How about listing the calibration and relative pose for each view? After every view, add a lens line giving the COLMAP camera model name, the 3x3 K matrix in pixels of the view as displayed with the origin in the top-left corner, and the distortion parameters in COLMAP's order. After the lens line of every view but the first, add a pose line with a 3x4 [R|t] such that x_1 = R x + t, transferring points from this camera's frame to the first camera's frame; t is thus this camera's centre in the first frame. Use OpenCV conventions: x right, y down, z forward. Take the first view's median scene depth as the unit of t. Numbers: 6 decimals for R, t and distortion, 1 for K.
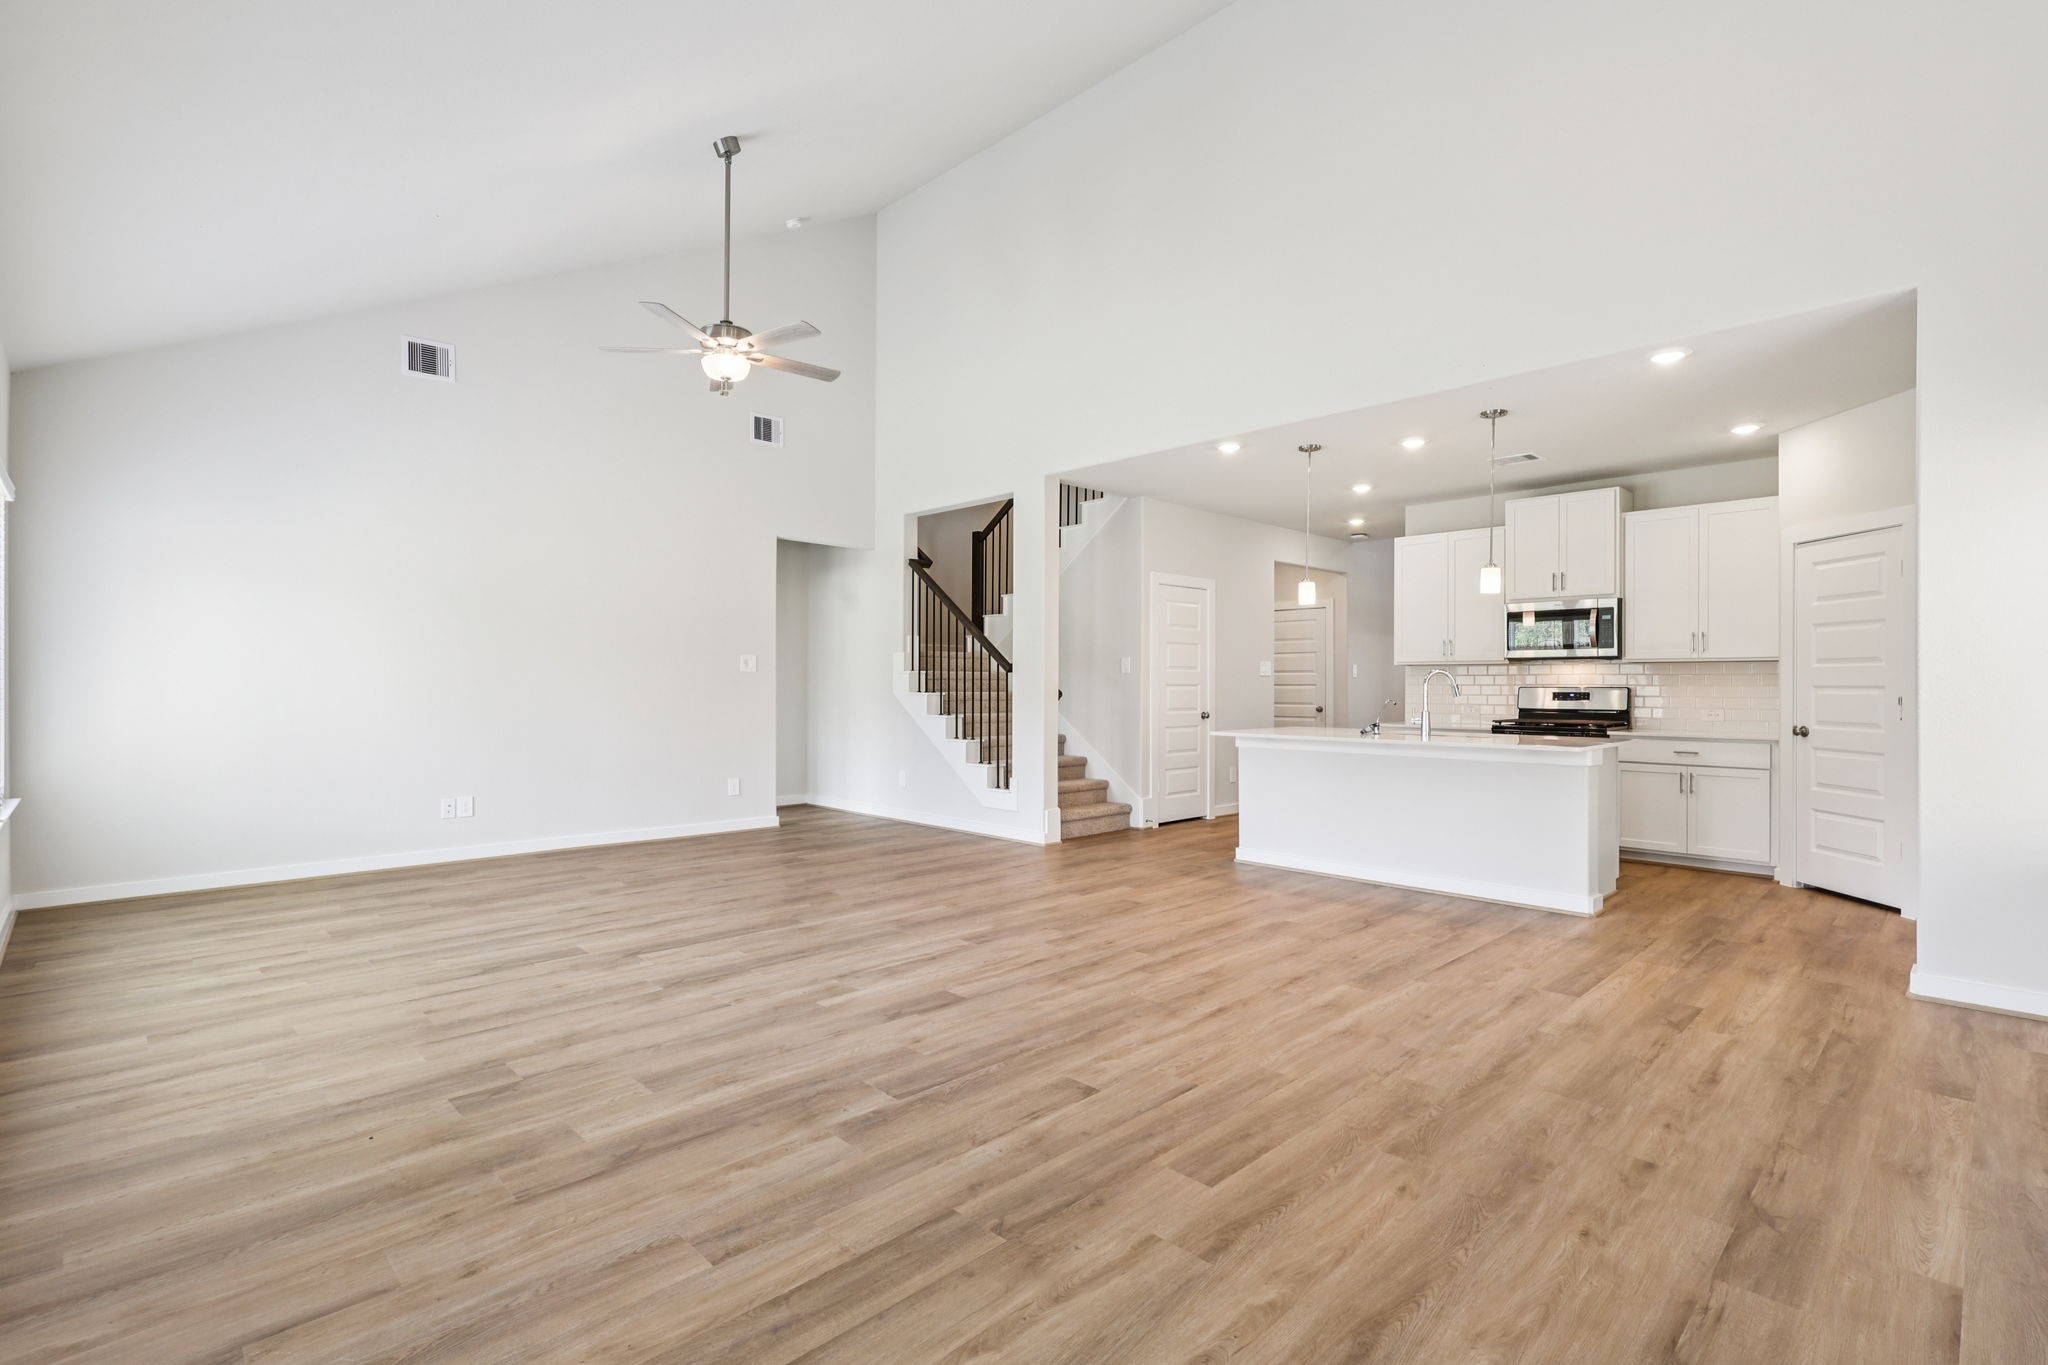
lens RADIAL K [[955.8, 0, 1024.1], [0, 955.8, 677.8], [0, 0, 1]] dist [-0.001957, 0.000333]
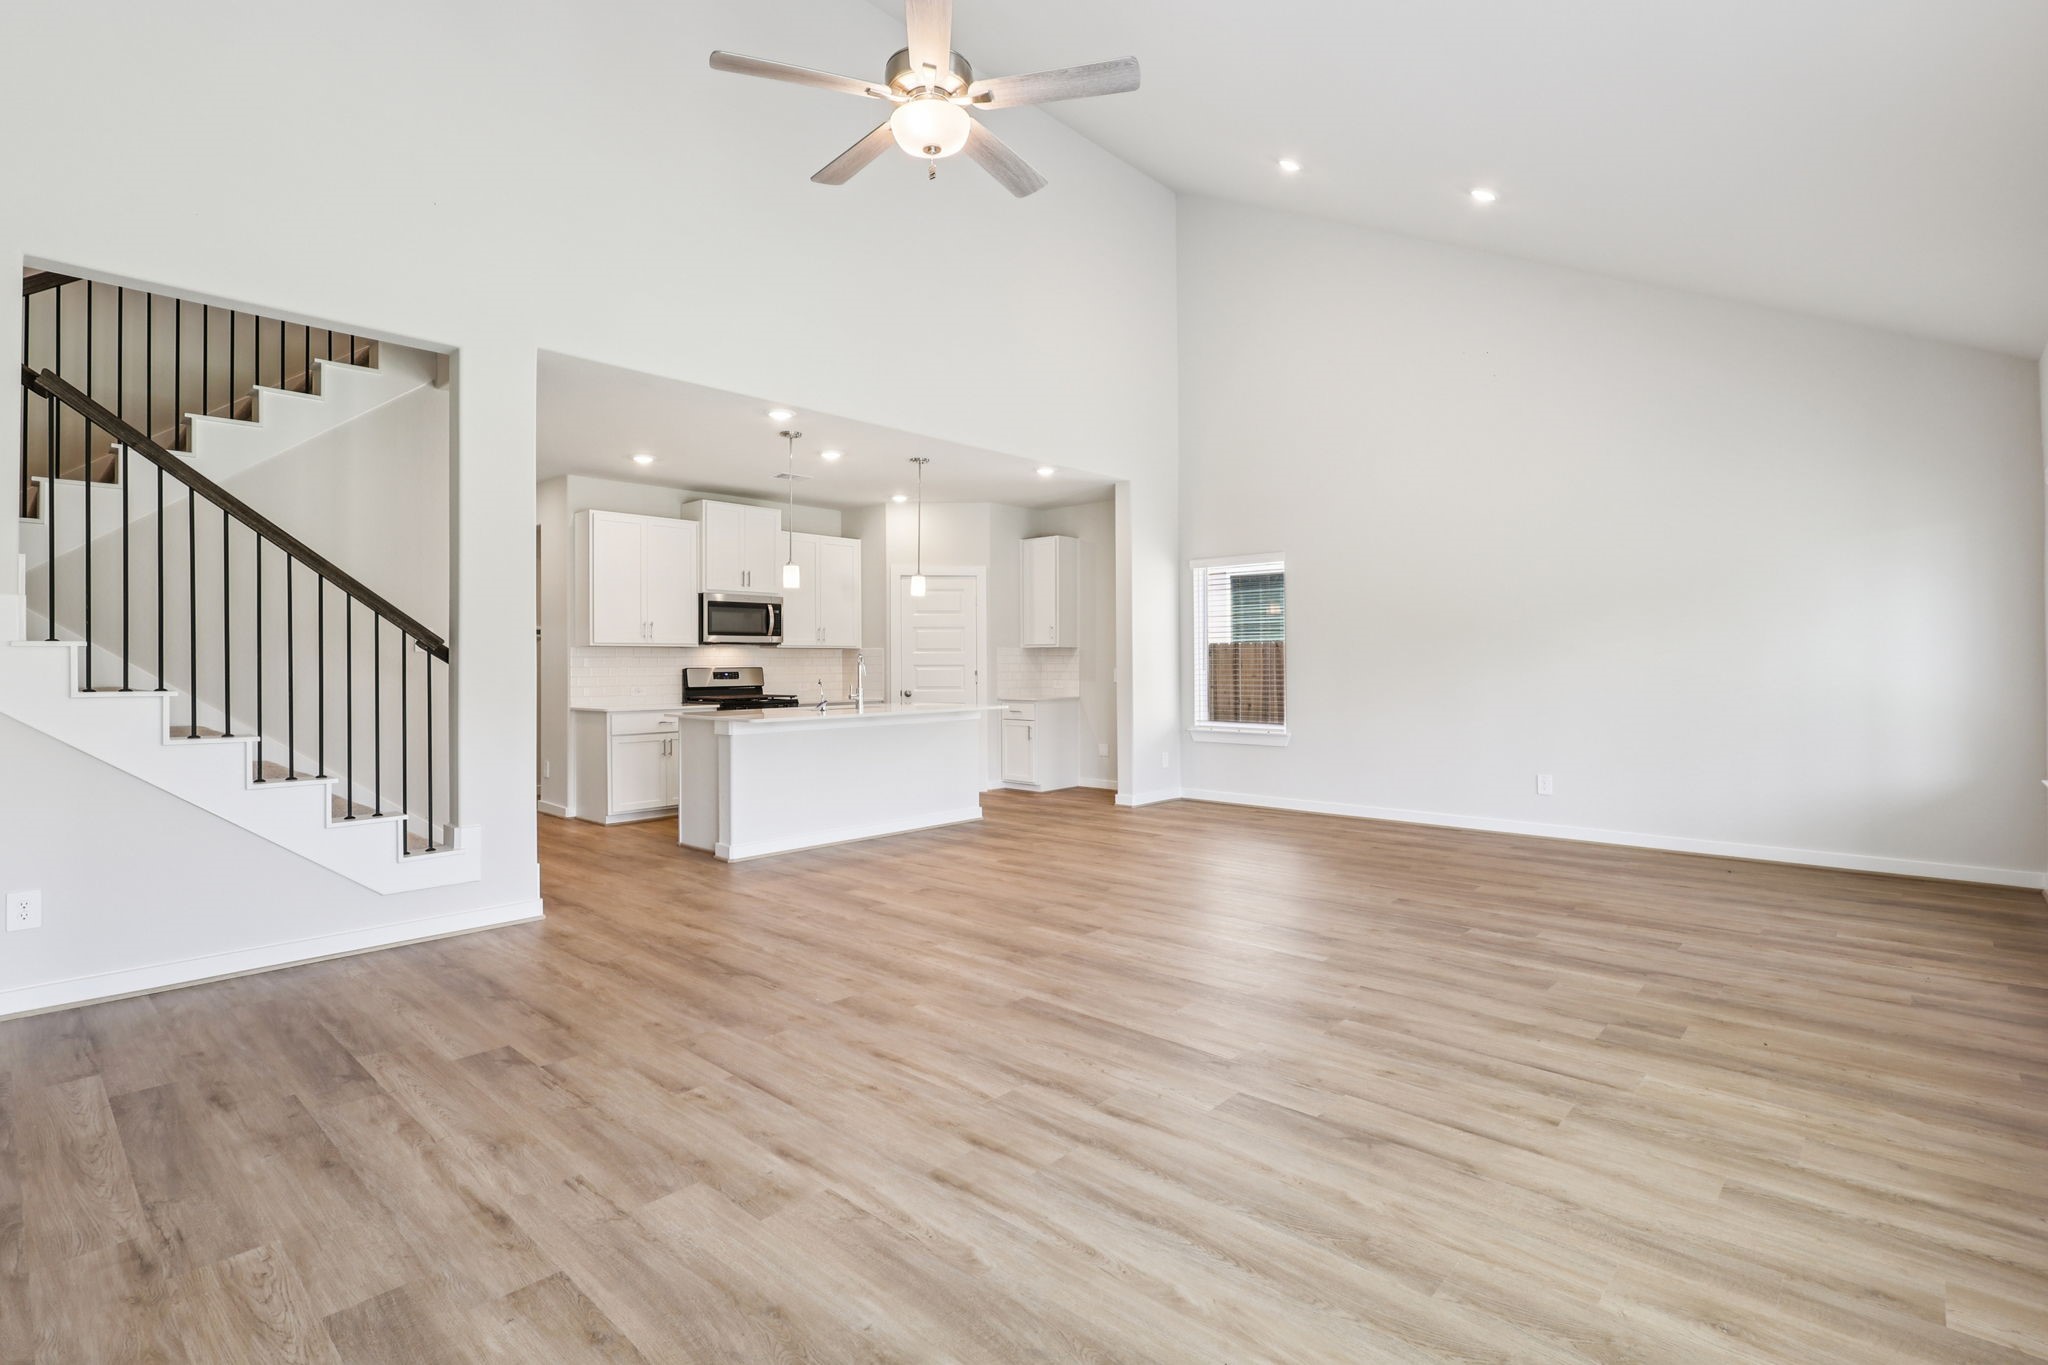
lens RADIAL K [[967.8, 0, 1036.3], [0, 967.8, 655.5], [0, 0, 1]] dist [-0.001245, -0.000447]
pose [[-0.054725, 0.005576, 0.998486, -0.766875], [-0.000921, 0.999984, -0.005635, 0.001148], [-0.998501, -0.001228, -0.054719, 0.822559]]
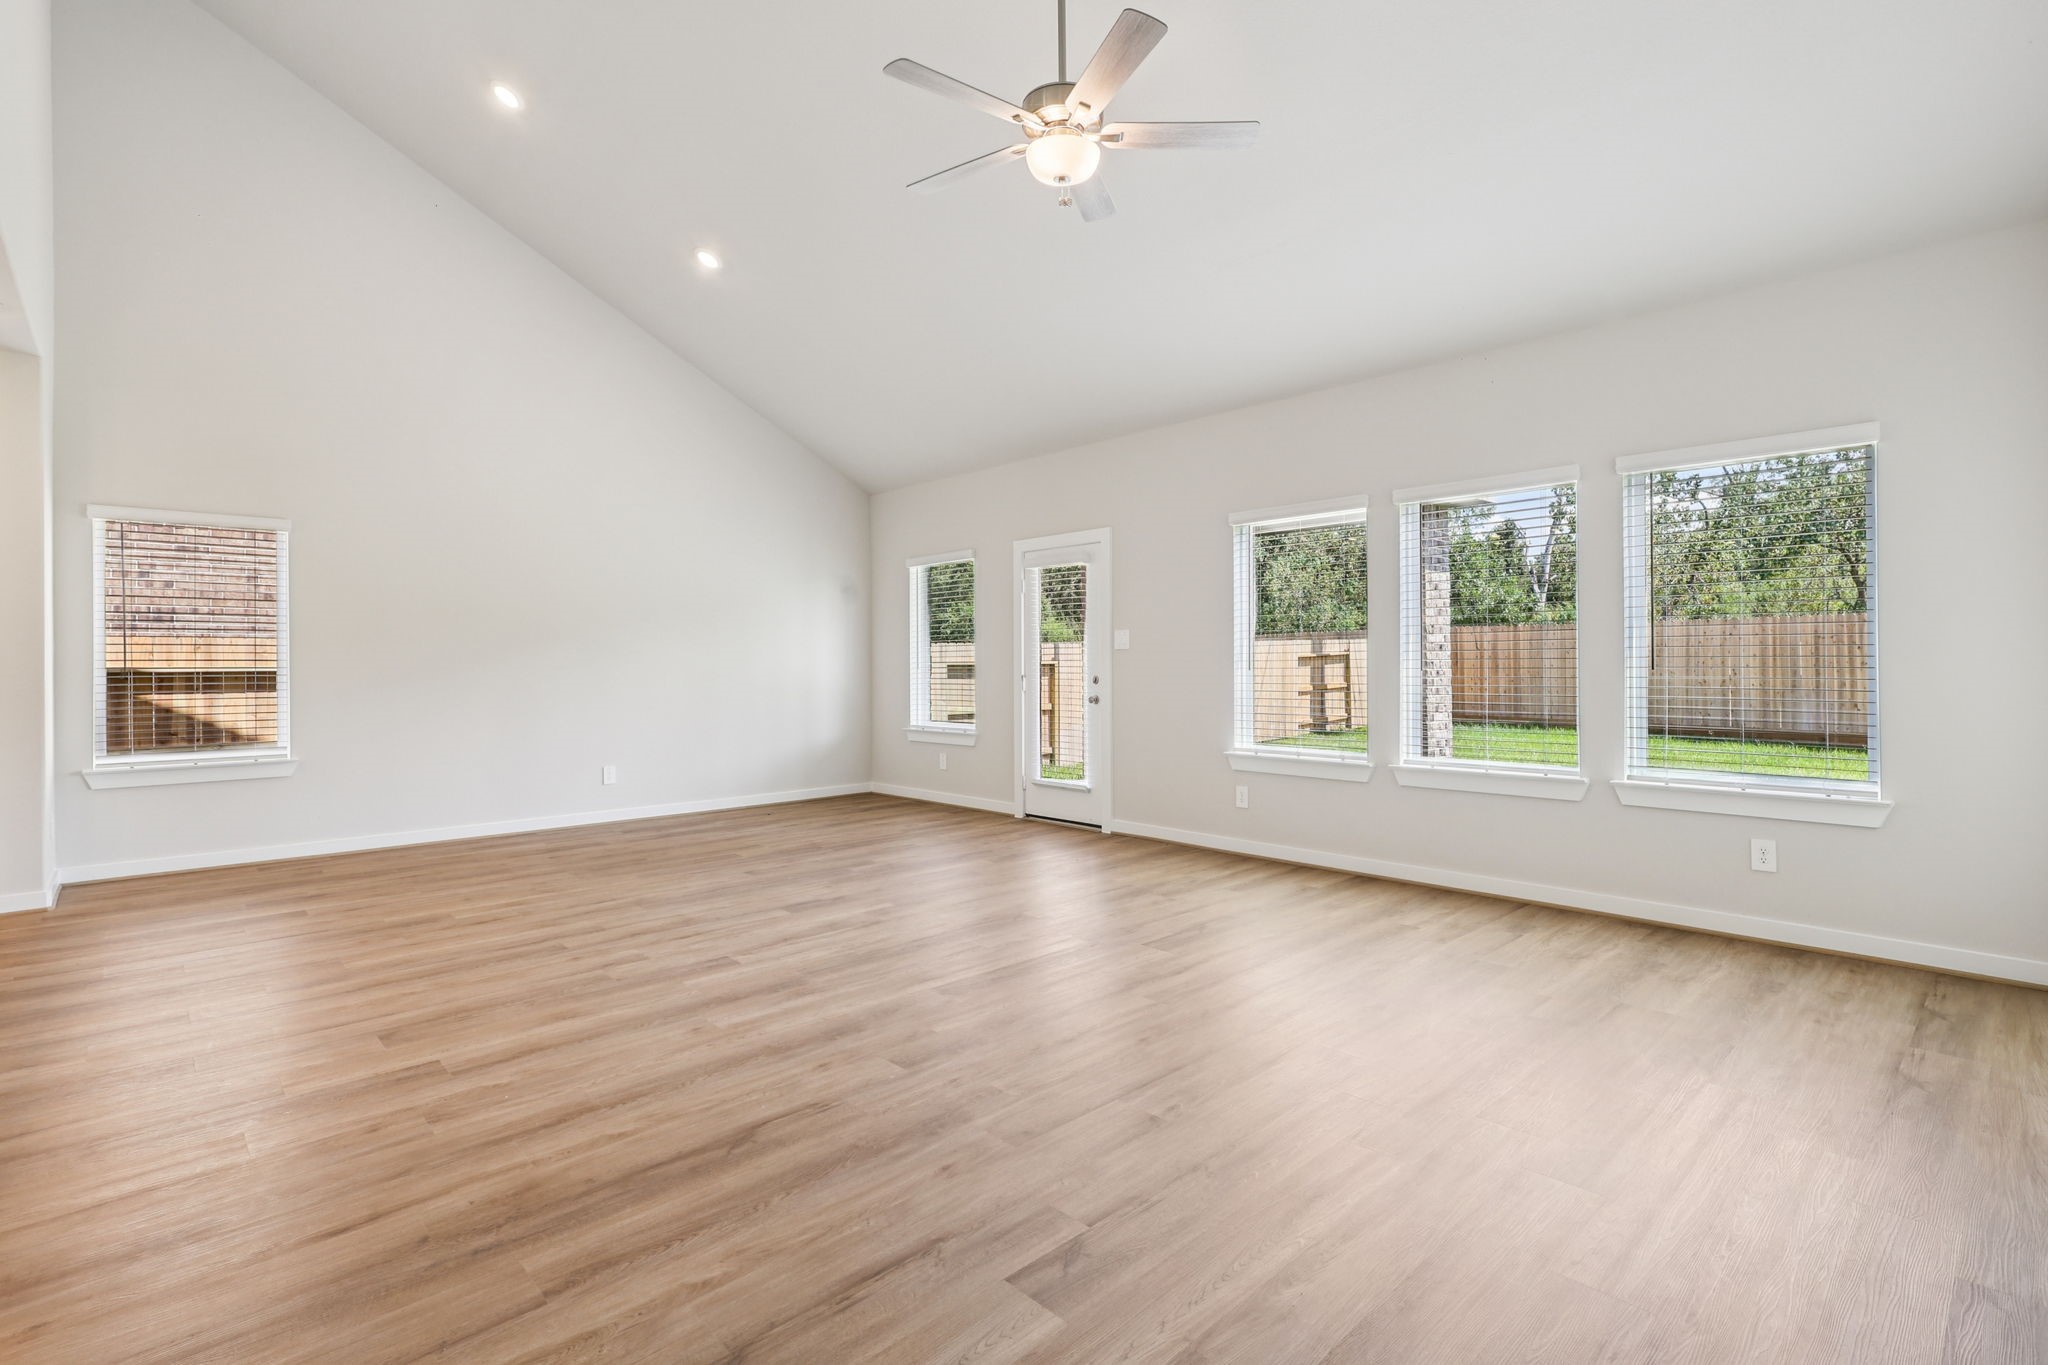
lens RADIAL K [[955.8, 0, 1024.1], [0, 955.8, 677.8], [0, 0, 1]] dist [-0.001957, 0.000333]
pose [[-0.999608, 0.001417, 0.027947, -0.257427], [0.001687, 0.999952, 0.009644, 0.007621], [-0.027932, 0.009687, -0.999563, 1.376559]]
